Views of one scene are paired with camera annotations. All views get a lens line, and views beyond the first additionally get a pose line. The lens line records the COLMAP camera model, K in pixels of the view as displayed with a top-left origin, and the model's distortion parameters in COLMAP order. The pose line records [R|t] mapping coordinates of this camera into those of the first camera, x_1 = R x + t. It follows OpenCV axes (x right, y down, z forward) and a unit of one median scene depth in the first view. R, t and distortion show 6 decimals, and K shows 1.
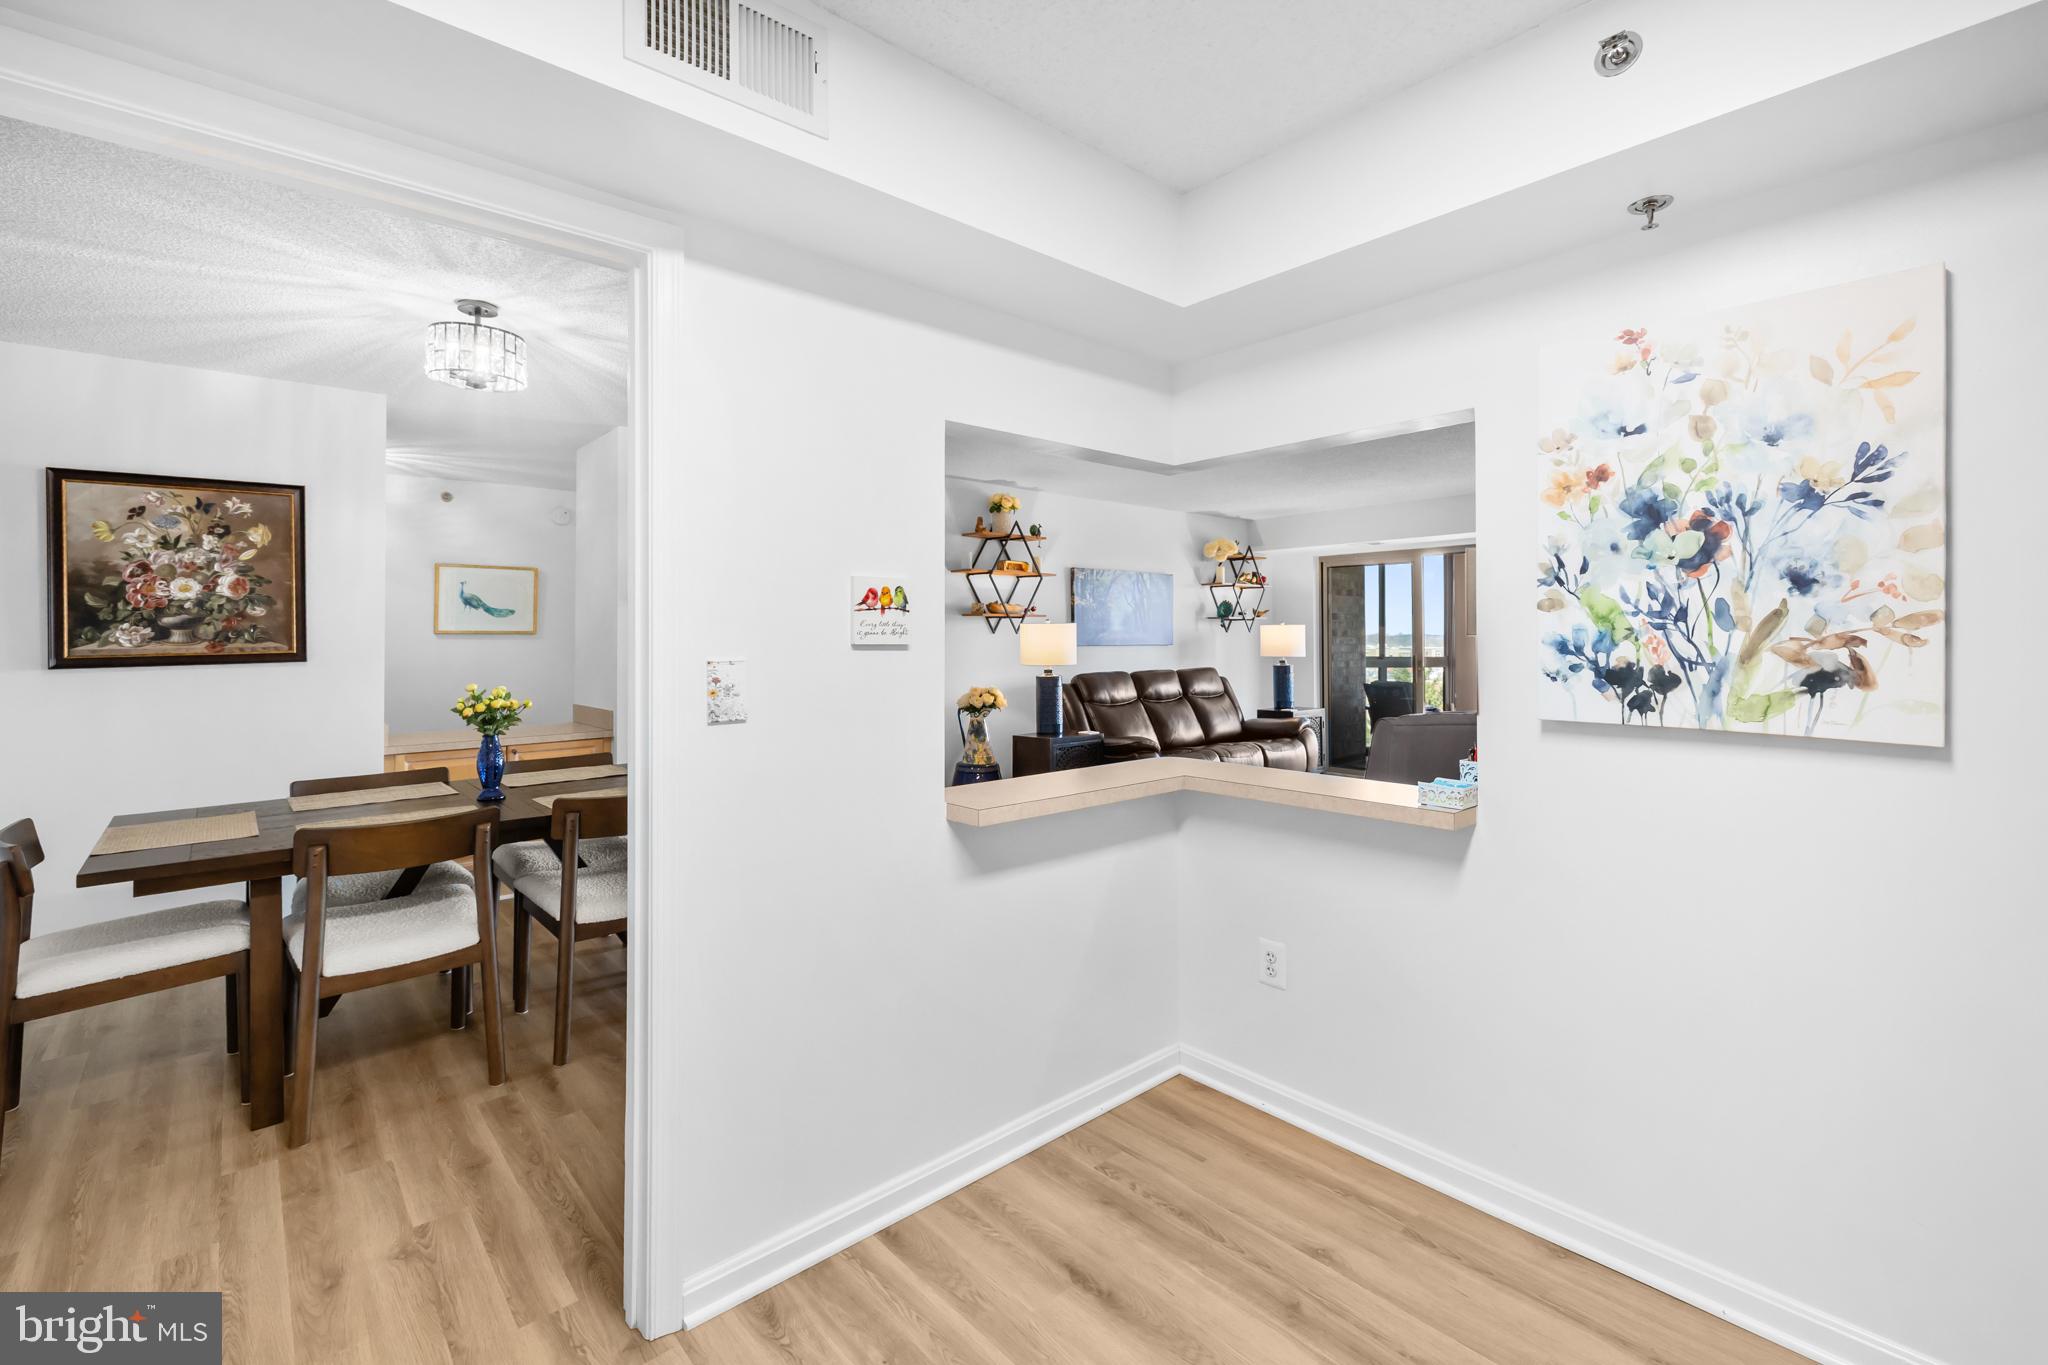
lens RADIAL K [[875.8, 0, 1015.9], [0, 875.8, 625.5], [0, 0, 1]] dist [-0.003588, 0.002280]
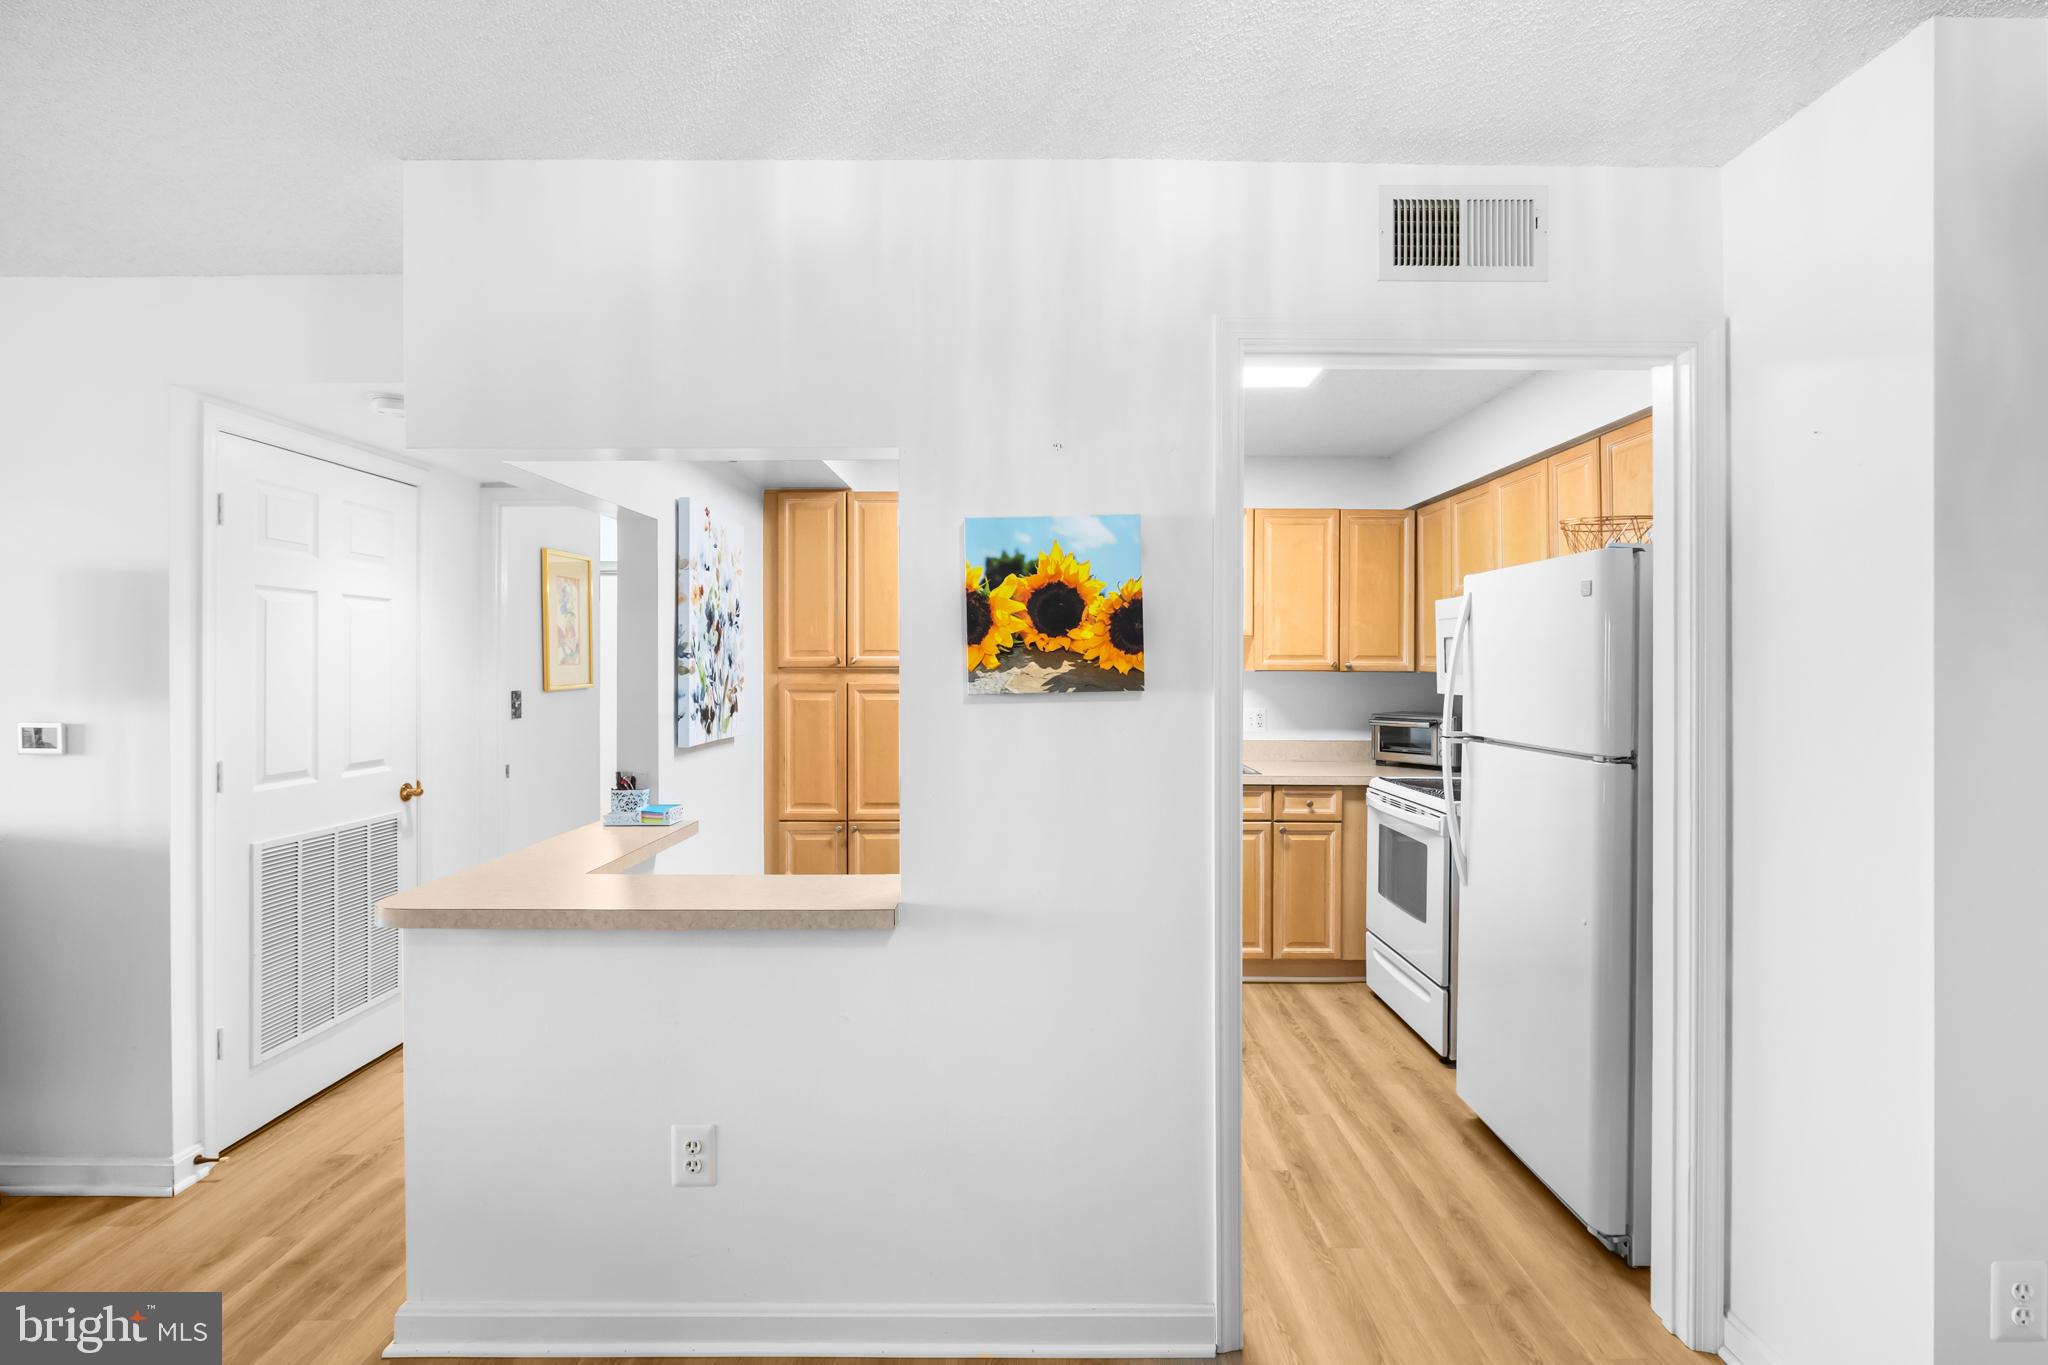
lens RADIAL K [[948.8, 0, 1041.2], [0, 948.8, 663.8], [0, 0, 1]] dist [-0.009292, 0.002194]
pose [[-0.752232, 0.005545, 0.658874, -0.294976], [-0.005246, 0.999882, -0.014405, -0.004566], [-0.658877, -0.014292, -0.752115, 0.587266]]
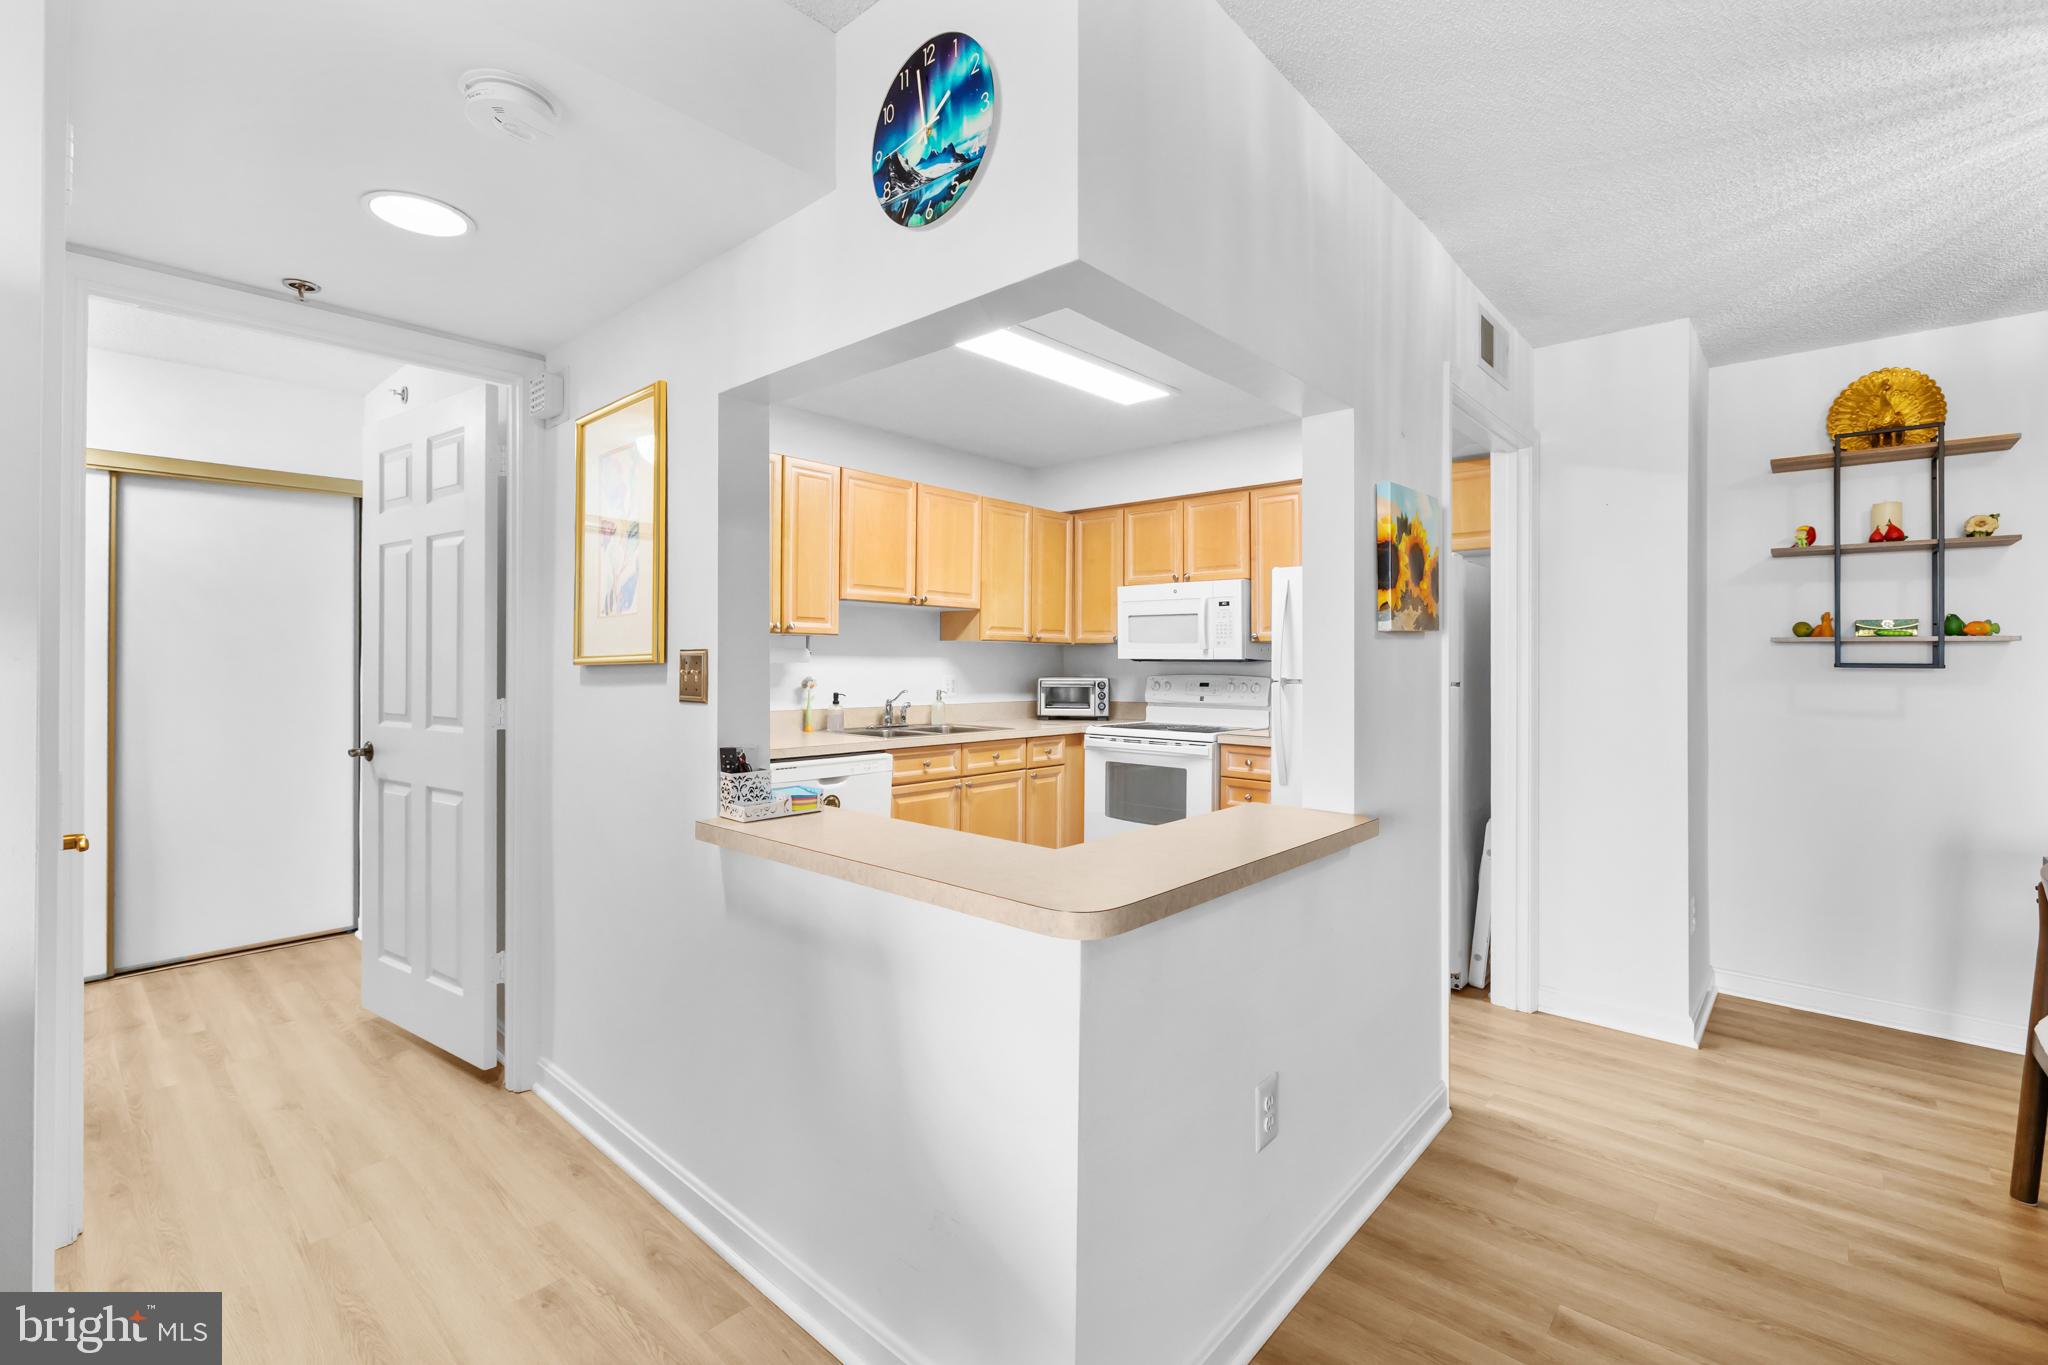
lens RADIAL K [[875.8, 0, 1020.4], [0, 875.8, 659.7], [0, 0, 1]] dist [-0.003588, 0.002280]
pose [[-0.994158, -0.000734, -0.107936, 0.119348], [0.000835, 0.999895, -0.014492, 0.017902], [0.107935, -0.014498, -0.994052, 0.691774]]
